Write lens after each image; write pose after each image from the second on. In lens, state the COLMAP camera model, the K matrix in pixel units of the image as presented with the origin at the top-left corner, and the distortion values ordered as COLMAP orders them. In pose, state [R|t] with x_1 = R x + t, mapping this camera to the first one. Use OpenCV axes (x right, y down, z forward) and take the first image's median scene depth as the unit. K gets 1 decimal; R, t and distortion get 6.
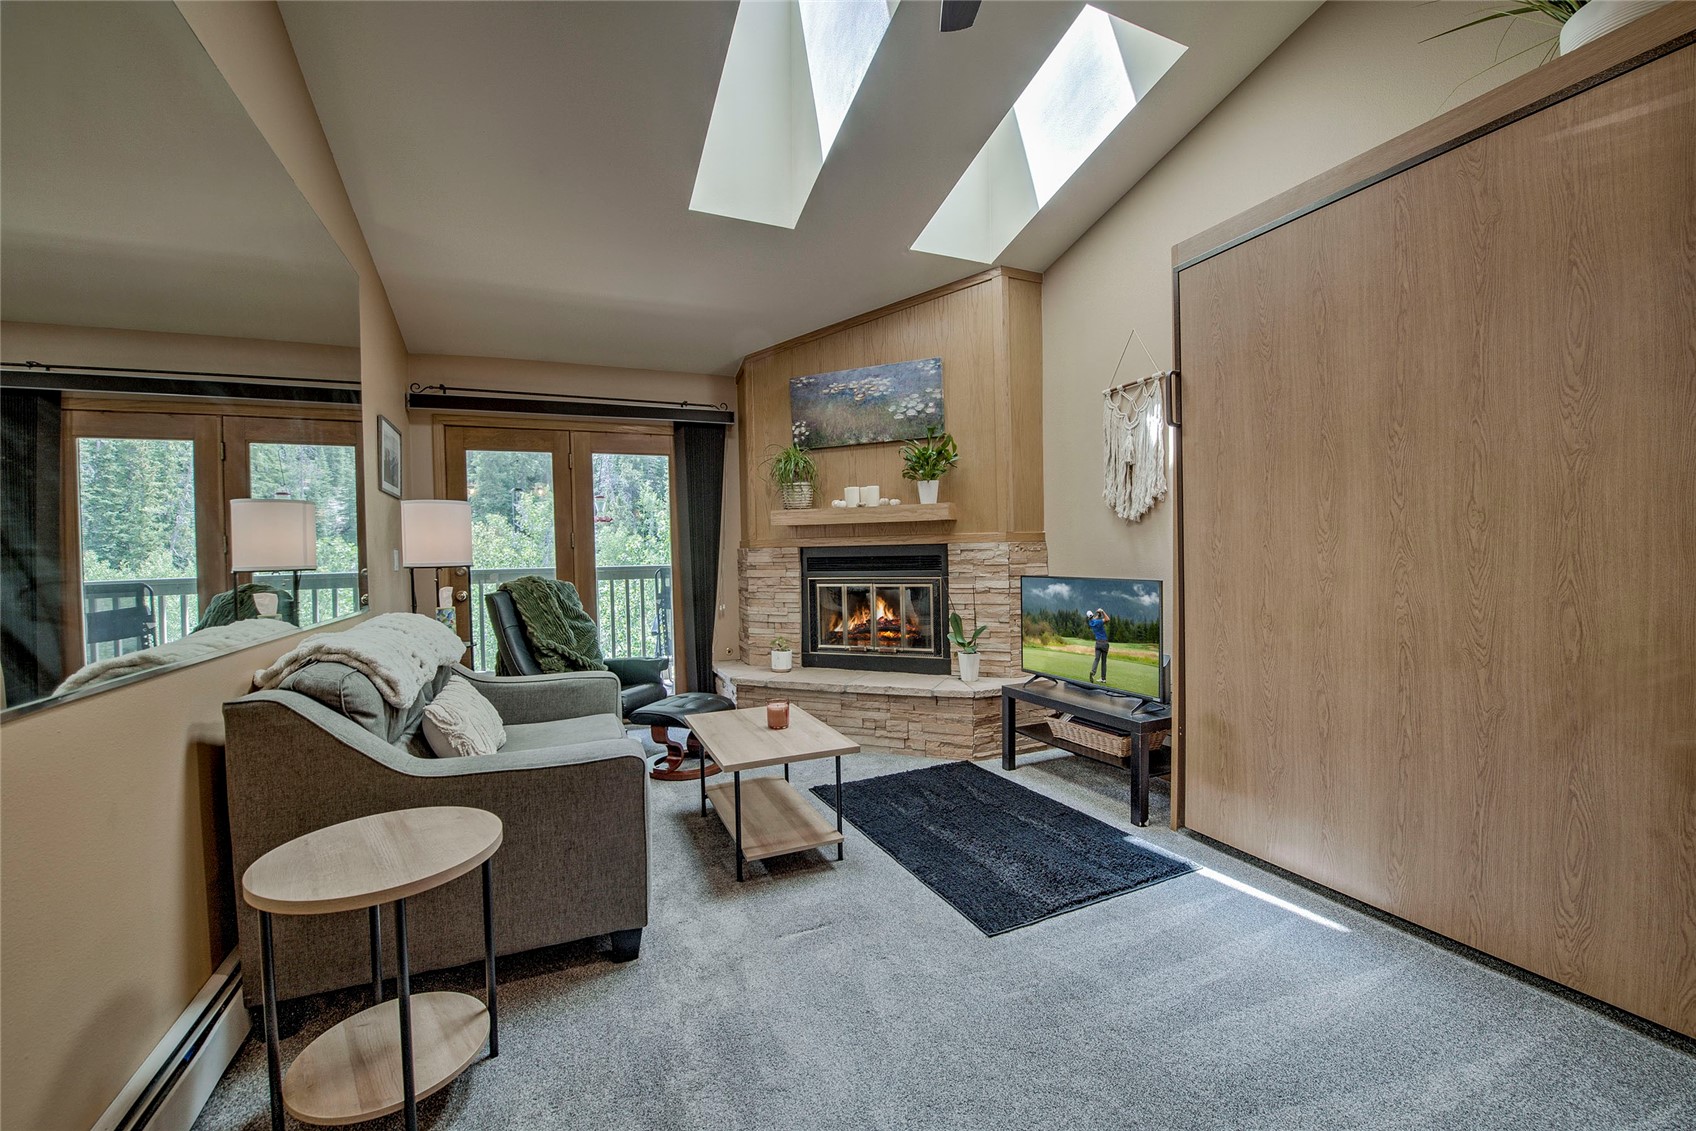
lens RADIAL K [[681.7, 0, 848.0], [0, 681.7, 565.5], [0, 0, 1]] dist [-0.014917, -0.004446]
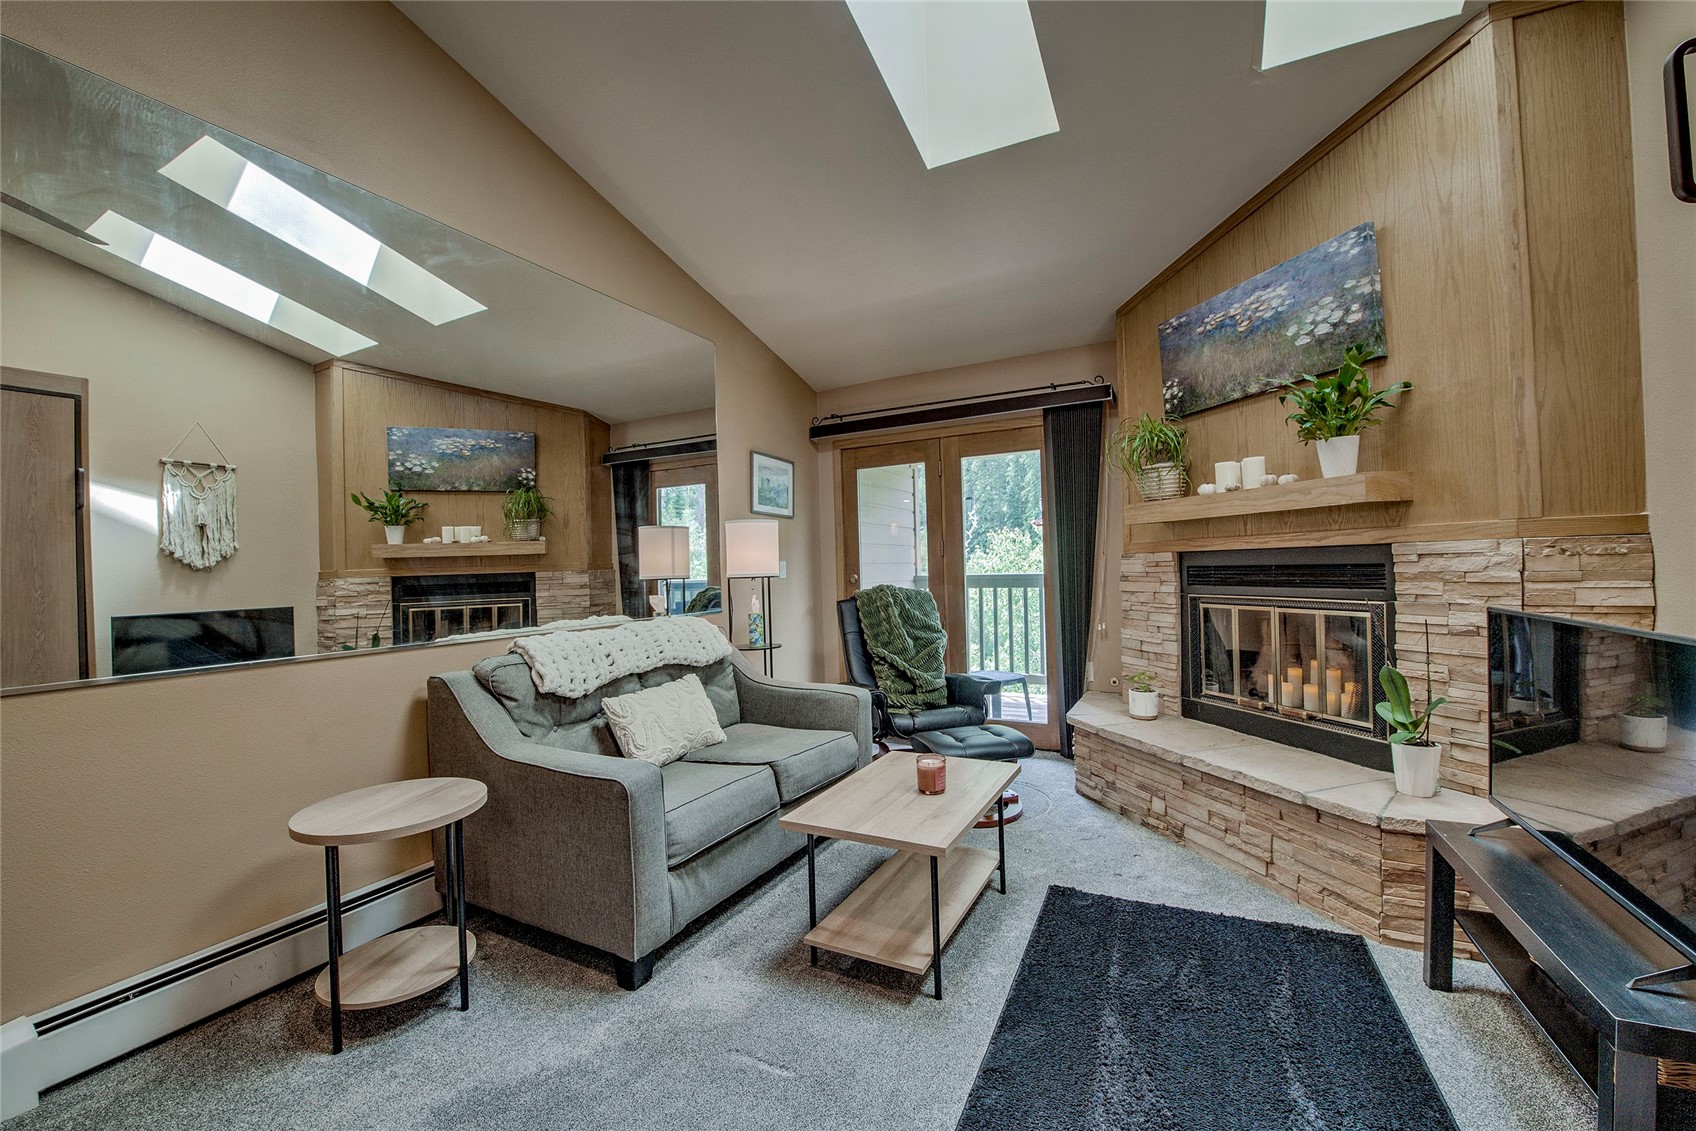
lens RADIAL K [[681.7, 0, 848.0], [0, 681.7, 565.5], [0, 0, 1]] dist [-0.014917, -0.004446]
pose [[0.630425, 0.000812, -0.776250, 0.296315], [-0.000210, 1.000000, 0.000875, -0.014014], [0.776250, -0.000389, 0.630425, 0.293538]]
